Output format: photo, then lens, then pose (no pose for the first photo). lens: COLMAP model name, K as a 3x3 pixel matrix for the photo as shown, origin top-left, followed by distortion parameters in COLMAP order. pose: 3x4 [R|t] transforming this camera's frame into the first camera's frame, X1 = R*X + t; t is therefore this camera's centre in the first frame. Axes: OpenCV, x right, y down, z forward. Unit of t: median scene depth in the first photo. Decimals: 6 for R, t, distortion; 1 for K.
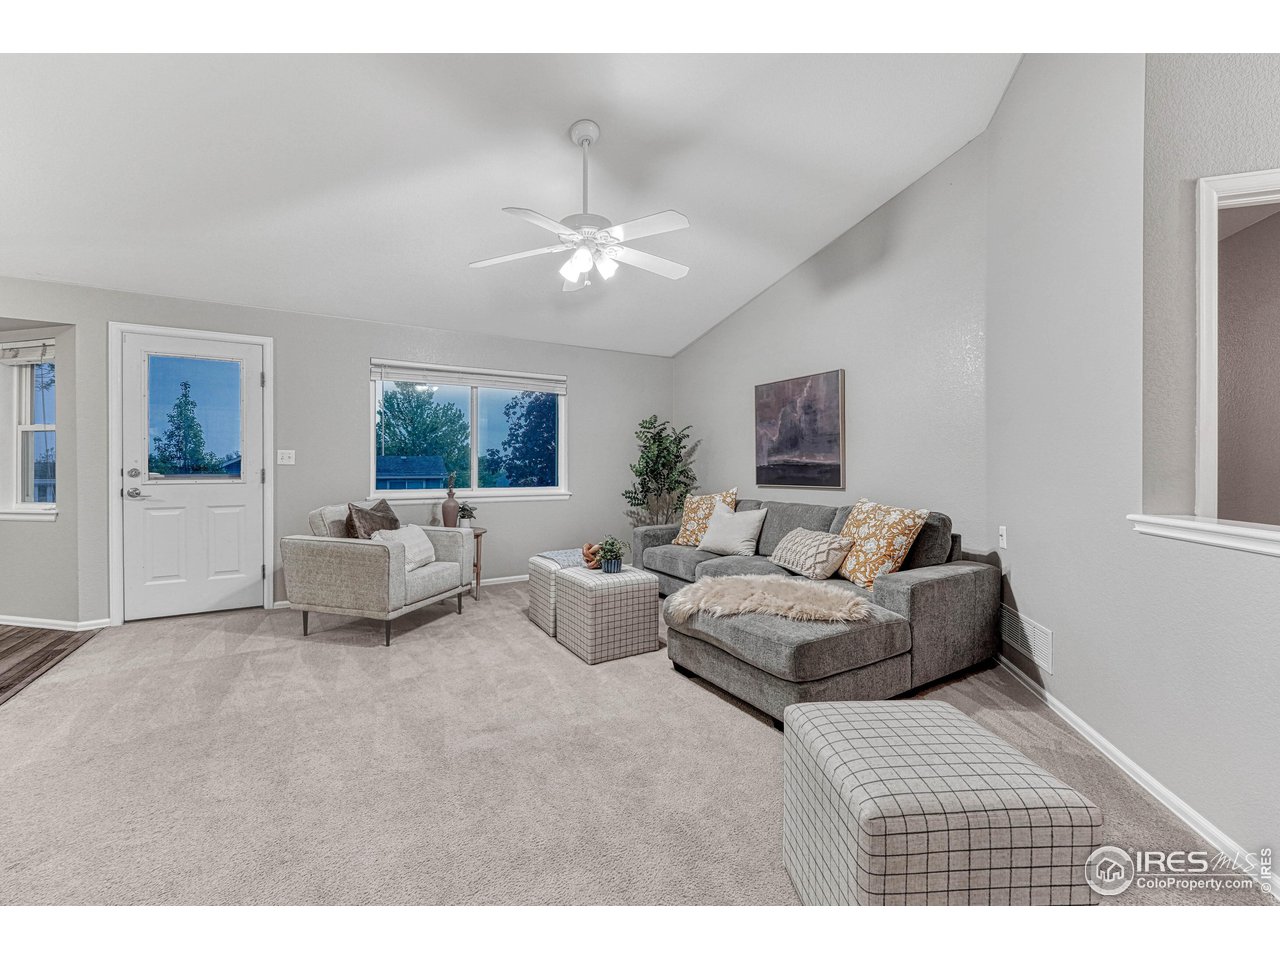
lens RADIAL K [[535.5, 0, 640.0], [0, 535.5, 480.0], [0, 0, 1]] dist [0.028854, -0.017498]
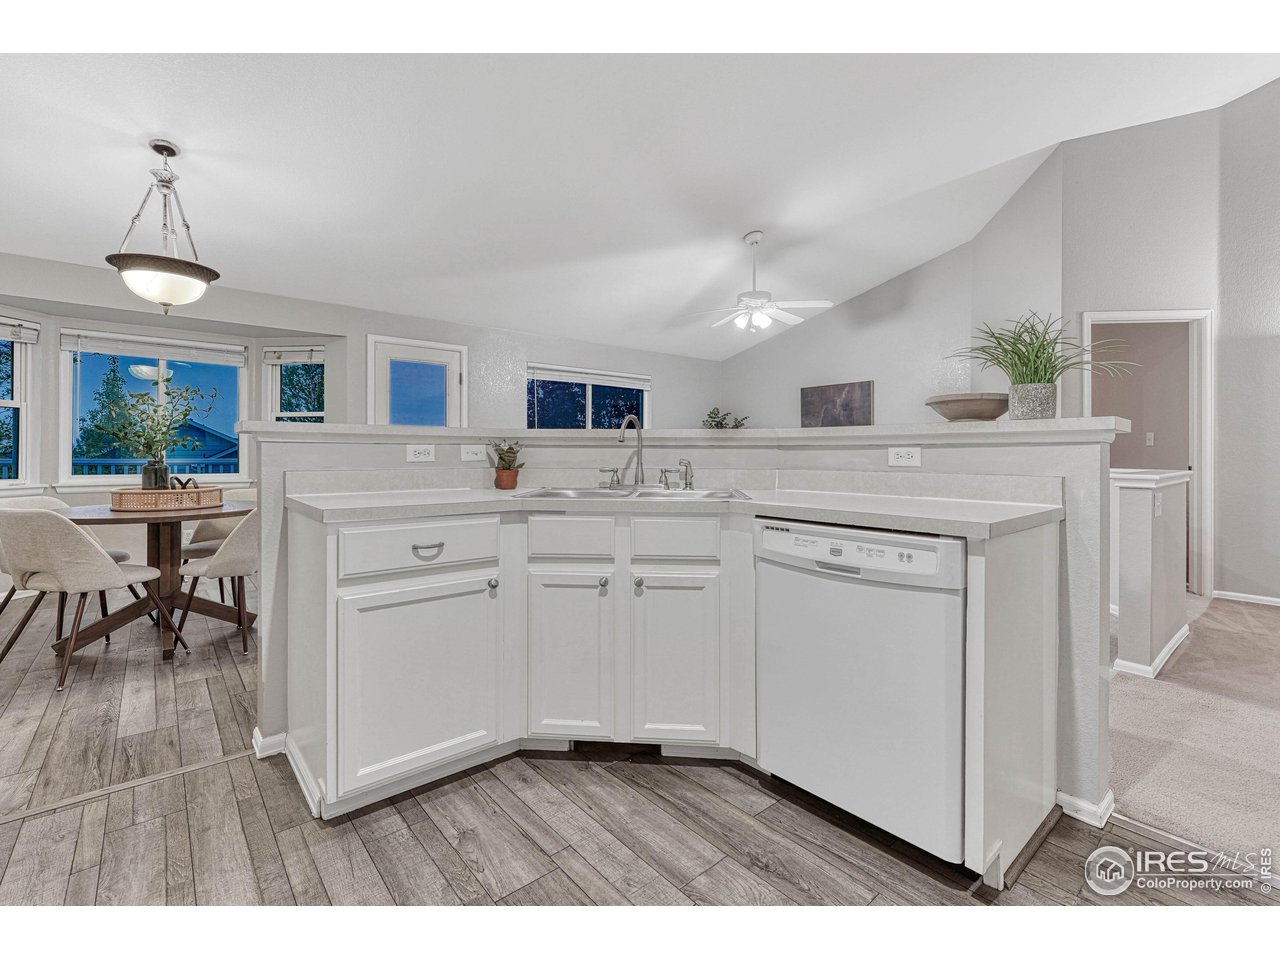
lens RADIAL K [[583.7, 0, 643.3], [0, 583.7, 461.1], [0, 0, 1]] dist [0.000295, -0.024742]
pose [[0.985263, -0.000922, 0.171046, -0.473637], [0.002646, 0.999948, -0.009852, 0.024321], [-0.171028, 0.010159, 0.985214, -0.419423]]
